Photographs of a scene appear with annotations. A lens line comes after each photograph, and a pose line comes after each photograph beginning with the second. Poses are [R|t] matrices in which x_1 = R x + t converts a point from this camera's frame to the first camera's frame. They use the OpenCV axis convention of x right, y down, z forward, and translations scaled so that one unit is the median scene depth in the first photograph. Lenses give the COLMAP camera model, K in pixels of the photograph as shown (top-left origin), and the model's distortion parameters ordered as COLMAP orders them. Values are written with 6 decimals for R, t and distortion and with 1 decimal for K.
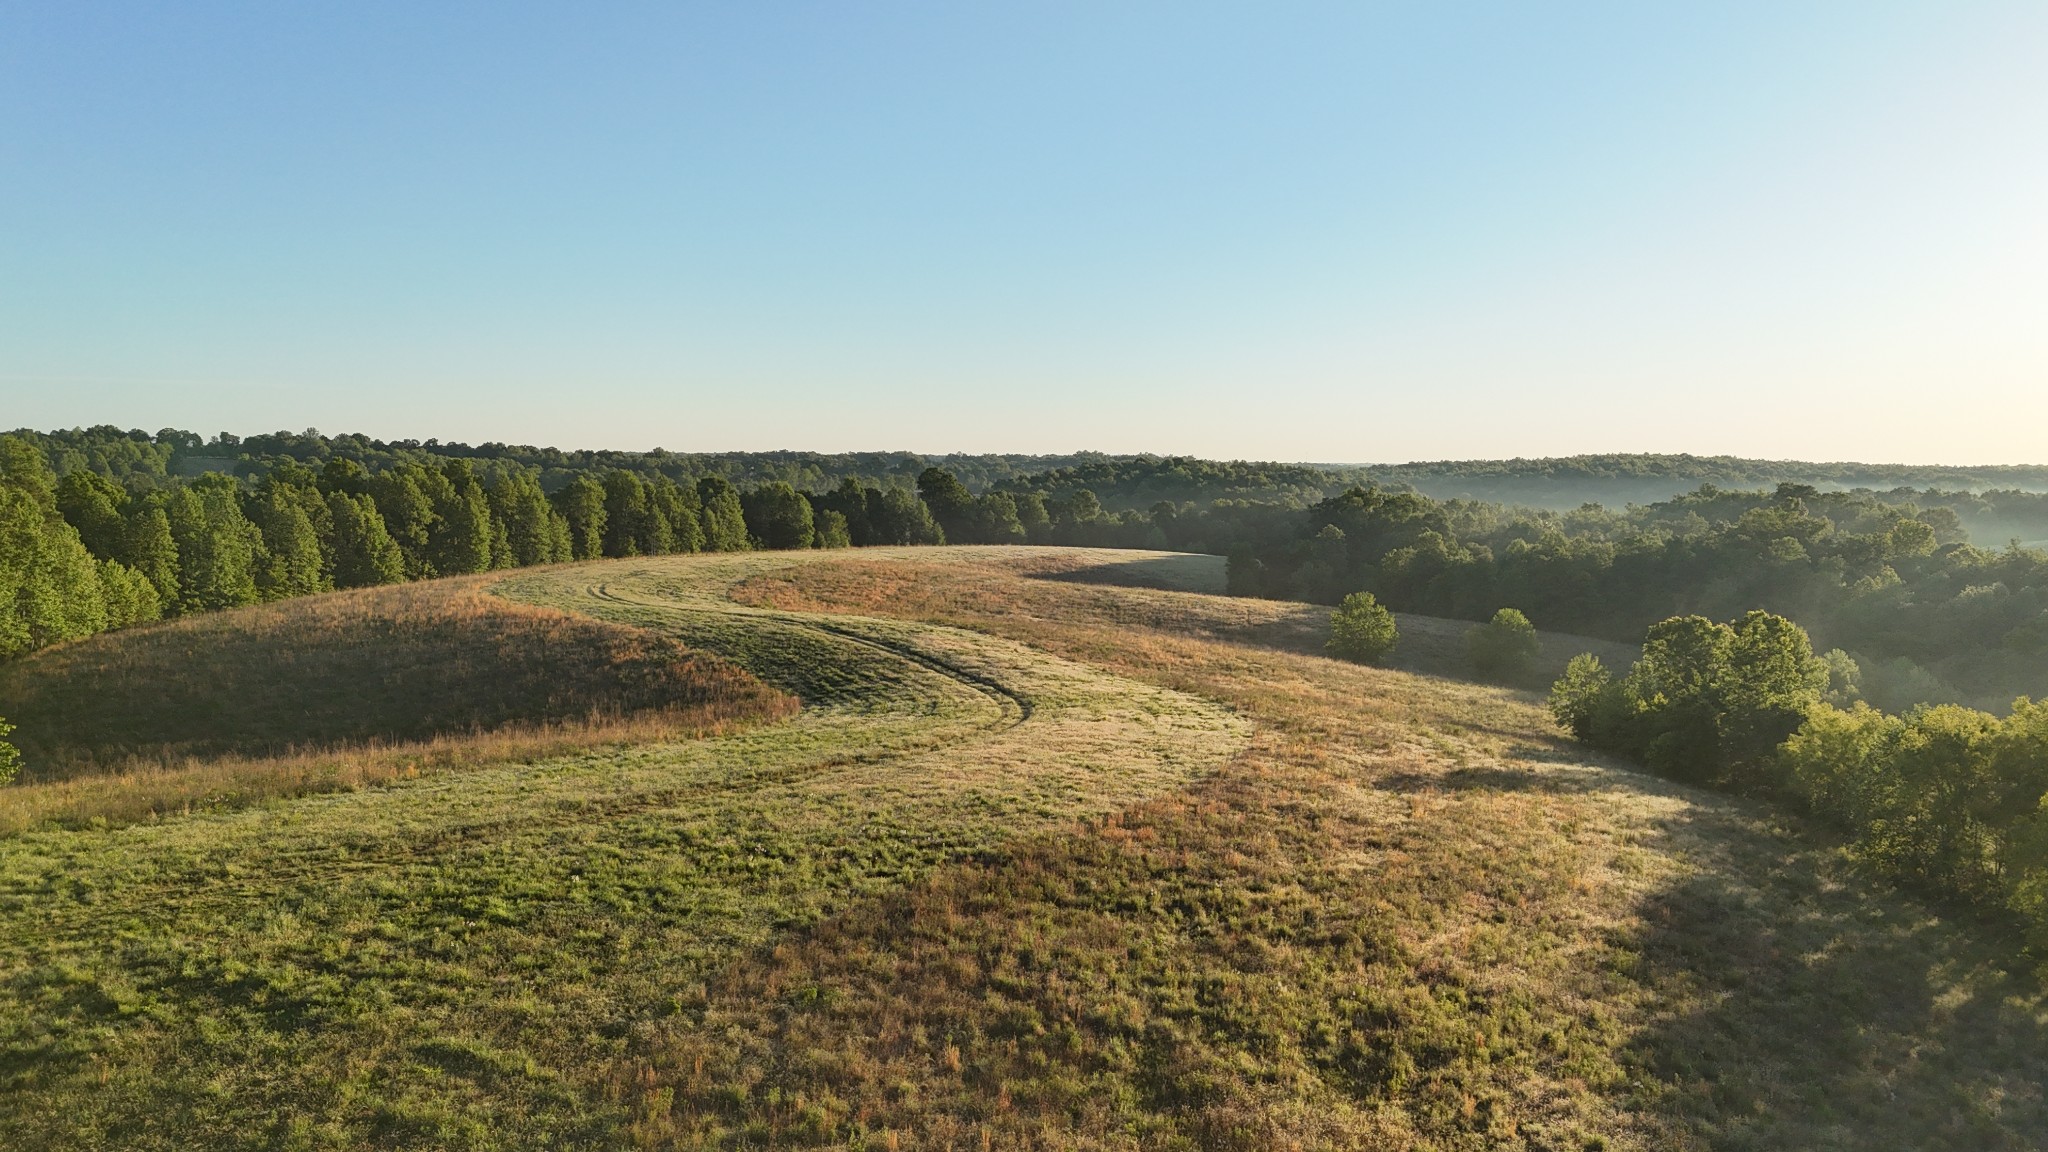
lens RADIAL K [[1481.4, 0, 1024.0], [0, 1481.4, 576.0], [0, 0, 1]] dist [0.065058, -0.045069]
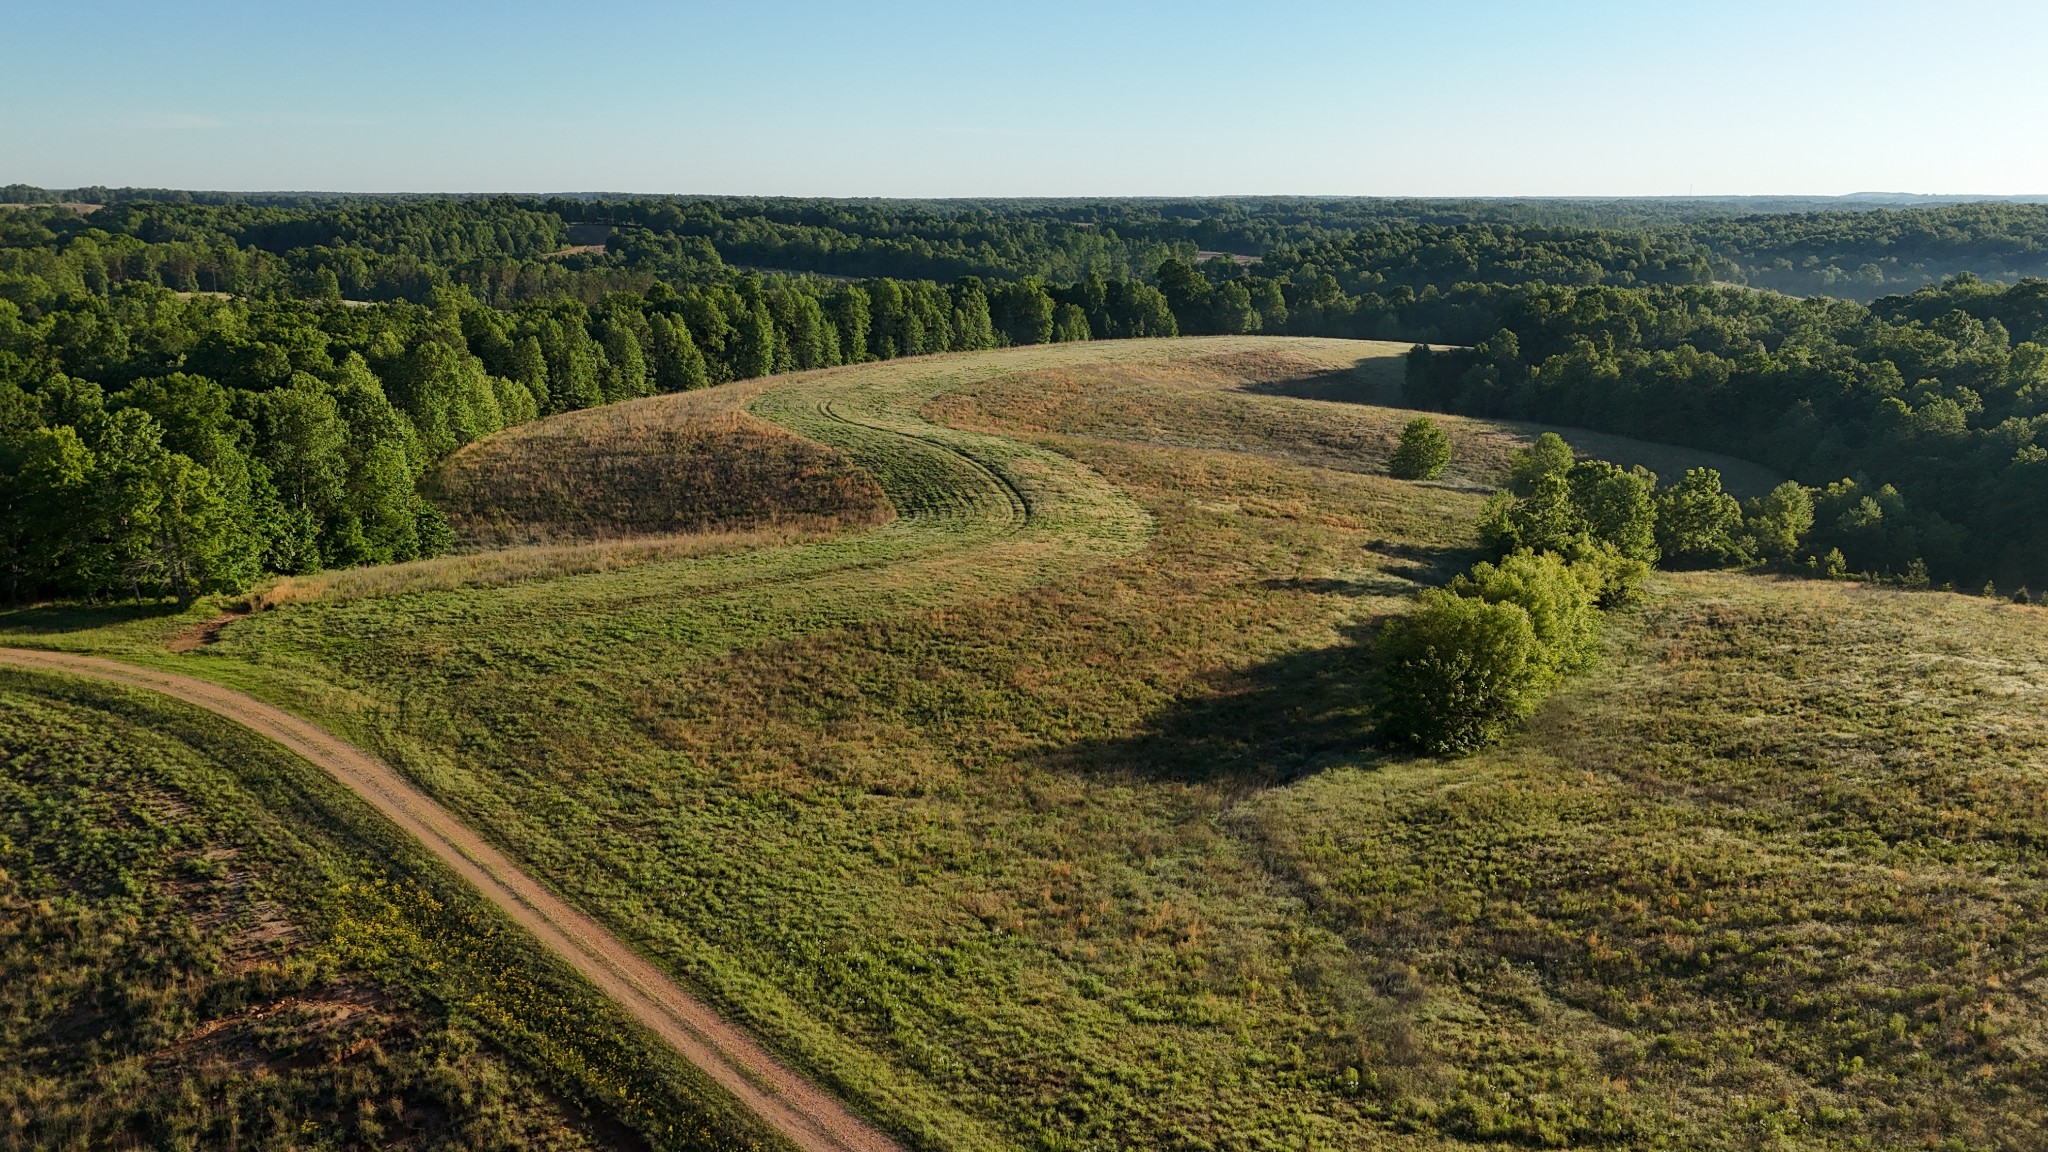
lens RADIAL K [[1481.5, 0, 1024.0], [0, 1481.5, 576.0], [0, 0, 1]] dist [0.107241, -0.135031]
pose [[0.974485, 0.048395, -0.219171, 0.167738], [-0.010237, 0.985045, 0.171992, -0.062207], [0.224217, -0.165360, 0.960408, -0.245060]]
